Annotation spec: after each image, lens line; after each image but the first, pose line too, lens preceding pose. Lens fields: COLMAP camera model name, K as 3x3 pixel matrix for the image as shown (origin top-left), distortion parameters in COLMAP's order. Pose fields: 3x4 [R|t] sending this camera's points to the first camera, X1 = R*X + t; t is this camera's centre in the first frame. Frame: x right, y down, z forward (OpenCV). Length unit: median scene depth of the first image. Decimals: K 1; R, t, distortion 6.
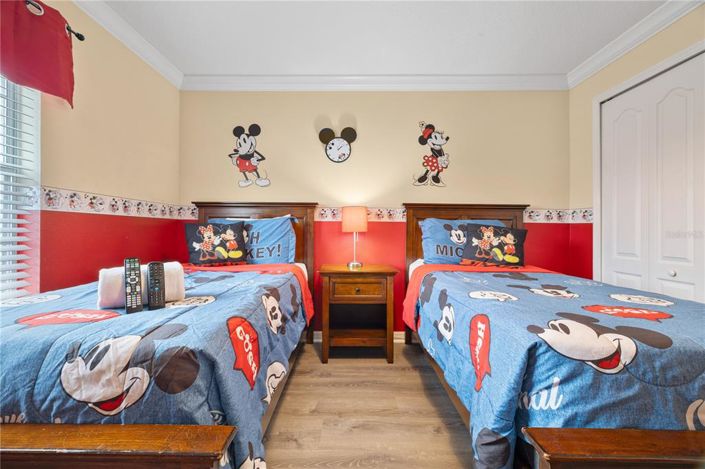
lens RADIAL K [[293.2, 0, 353.2], [0, 293.2, 223.6], [0, 0, 1]] dist [-0.001360, 0.000255]
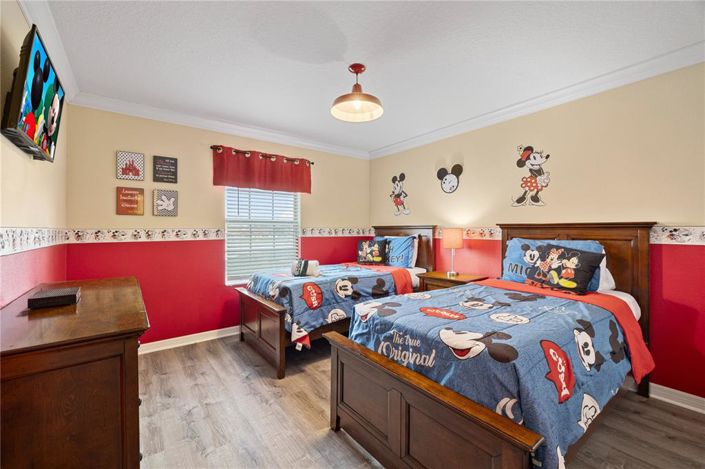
lens RADIAL K [[293.2, 0, 353.2], [0, 293.2, 223.6], [0, 0, 1]] dist [-0.001360, 0.000255]
pose [[0.615227, -0.025299, -0.787944, 0.718670], [0.020589, 0.999660, -0.016021, -0.064019], [0.788081, -0.006366, 0.615539, -0.132837]]
